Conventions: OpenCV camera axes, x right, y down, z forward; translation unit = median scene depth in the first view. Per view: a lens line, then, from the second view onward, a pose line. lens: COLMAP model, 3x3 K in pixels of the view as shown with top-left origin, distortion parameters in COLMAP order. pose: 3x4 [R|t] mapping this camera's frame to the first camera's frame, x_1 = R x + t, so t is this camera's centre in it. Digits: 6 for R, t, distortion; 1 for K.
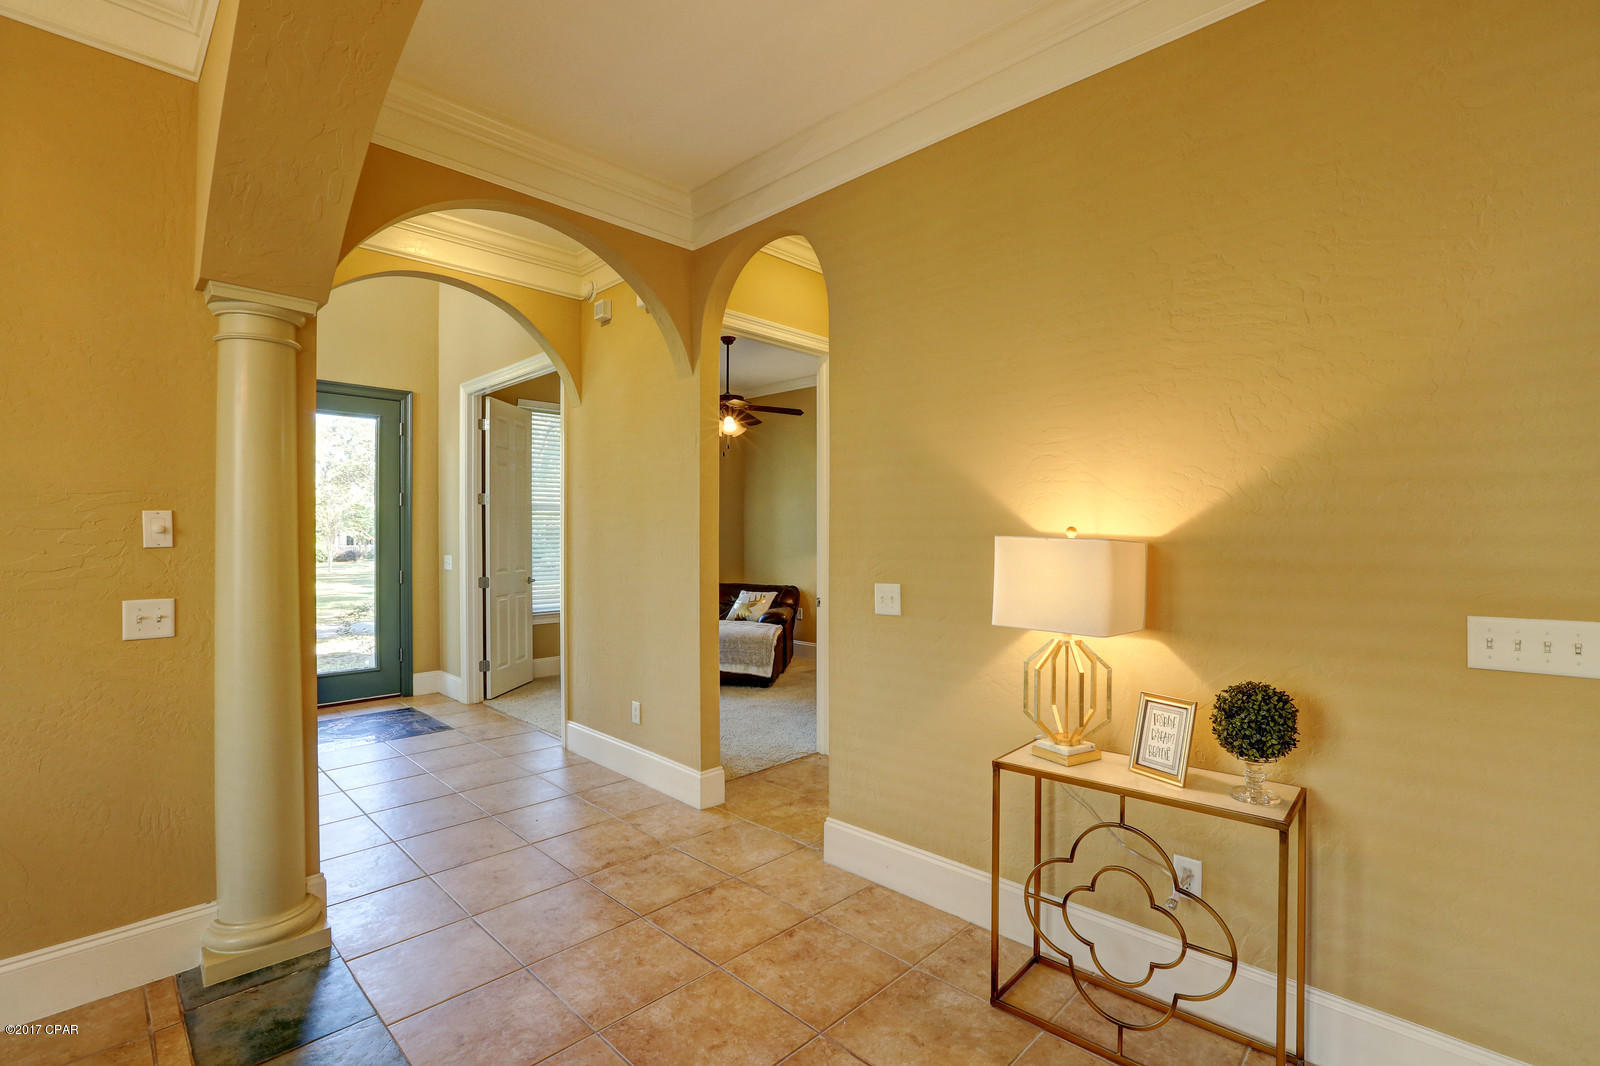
lens RADIAL K [[724.9, 0, 811.8], [0, 724.9, 533.7], [0, 0, 1]] dist [-0.043876, 0.012491]
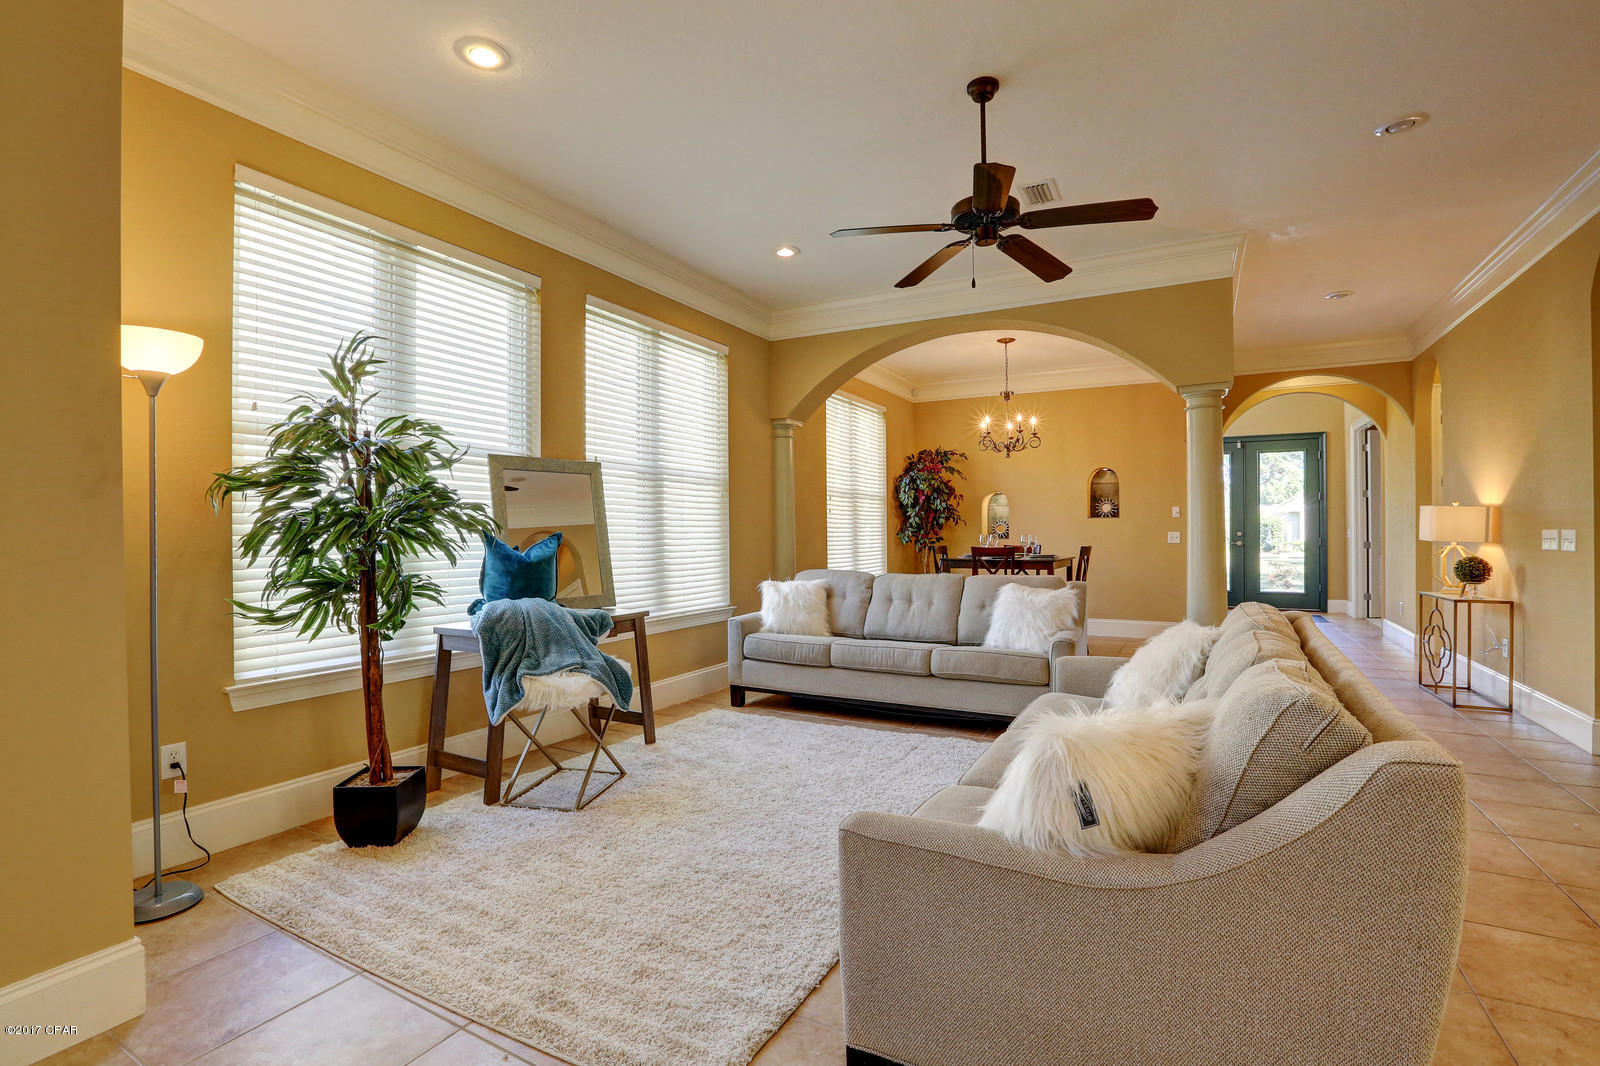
lens RADIAL K [[724.9, 0, 820.5], [0, 724.9, 525.3], [0, 0, 1]] dist [-0.043876, 0.012491]
pose [[0.268933, -0.002752, -0.963155, 1.930073], [0.005007, 0.999986, -0.001459, 0.049375], [0.963146, -0.004430, 0.268943, -1.582659]]
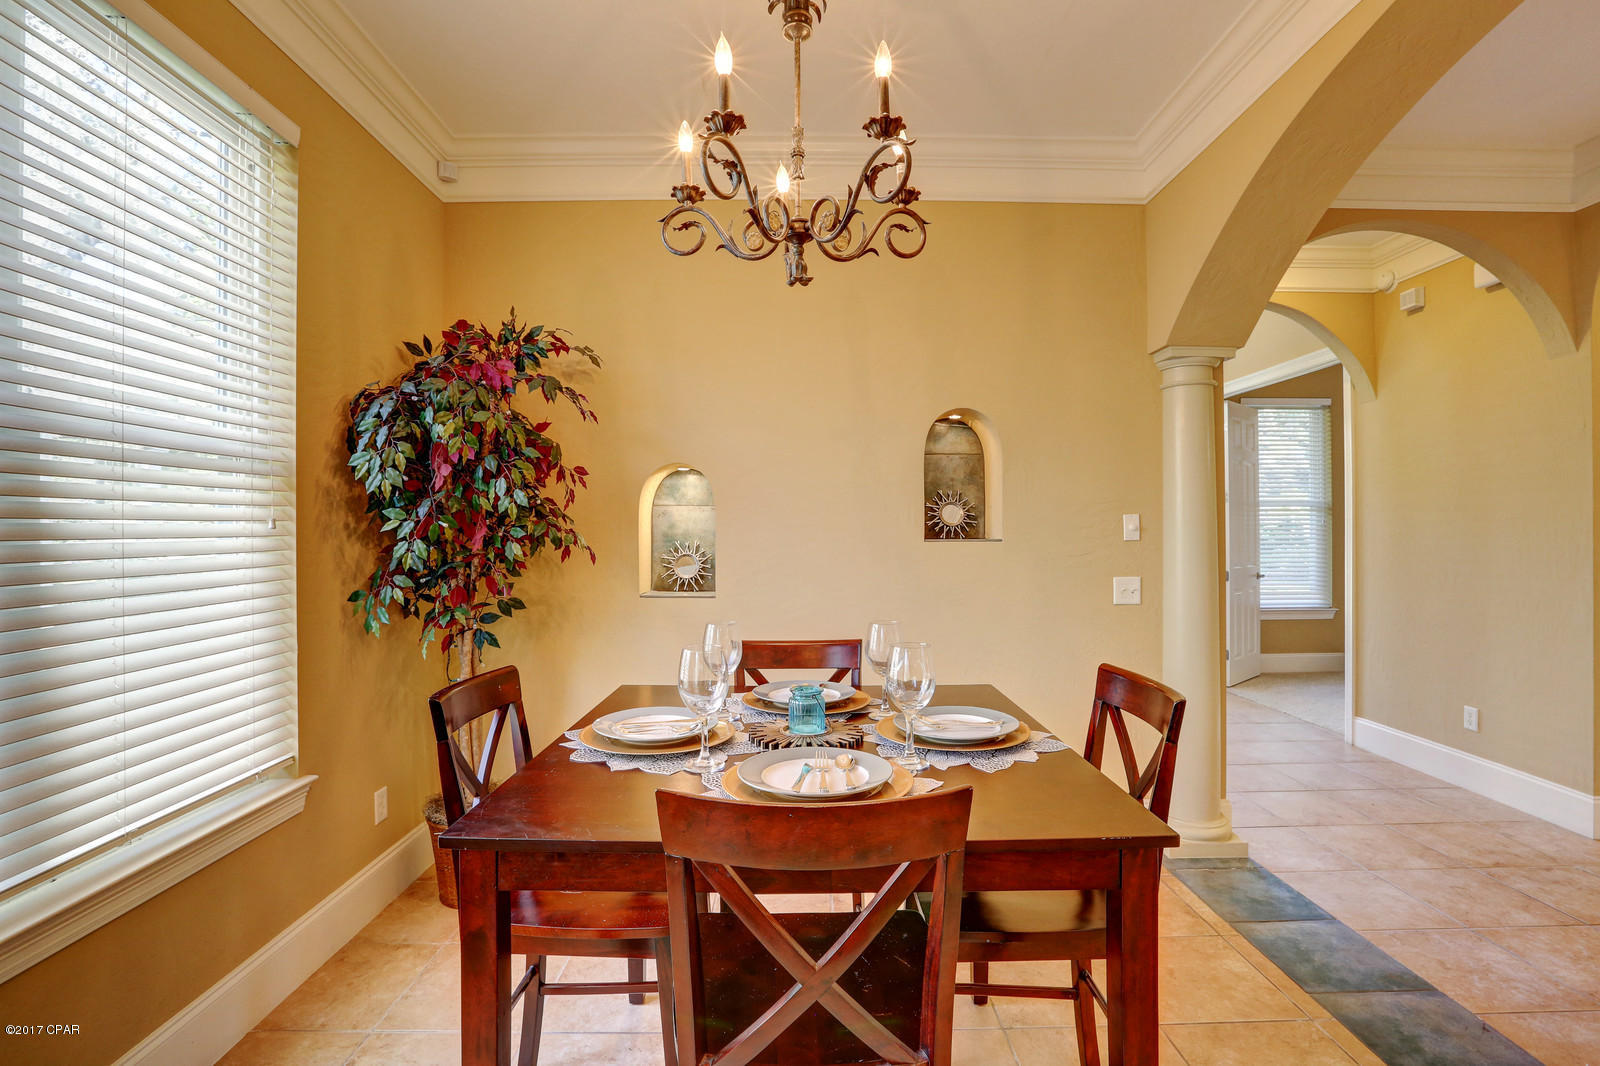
lens RADIAL K [[724.9, 0, 805.8], [0, 724.9, 531.2], [0, 0, 1]] dist [-0.043876, 0.012491]
pose [[0.695584, -0.004438, -0.718431, -0.326106], [0.005348, 0.999985, -0.000999, -0.001141], [0.718425, -0.003147, 0.695597, -0.456112]]
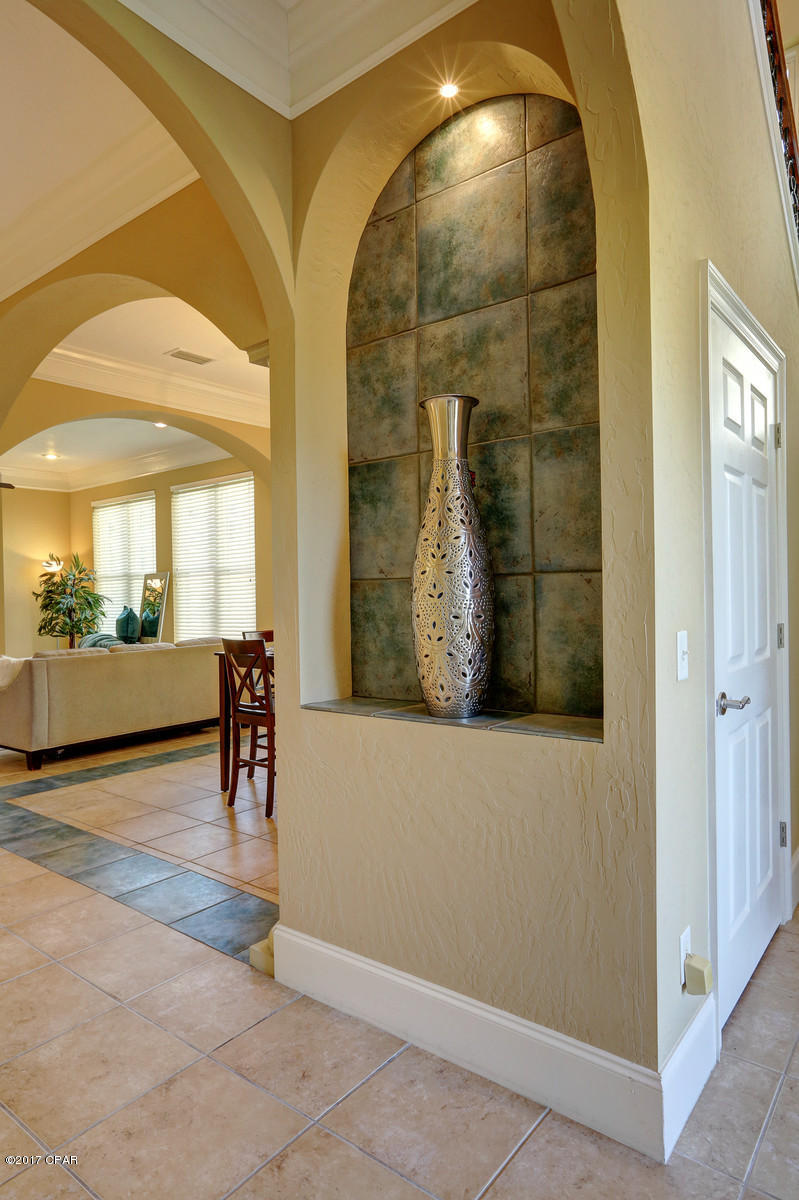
lens RADIAL K [[722.8, 0, 396.5], [0, 722.8, 600.0], [0, 0, 1]] dist [-0.036927, 0.038314]
pose [[-0.996116, 0.020044, -0.085734, -0.830311], [0.020025, 0.999799, 0.001089, 0.043053], [0.085739, -0.000632, -0.996317, 2.114237]]
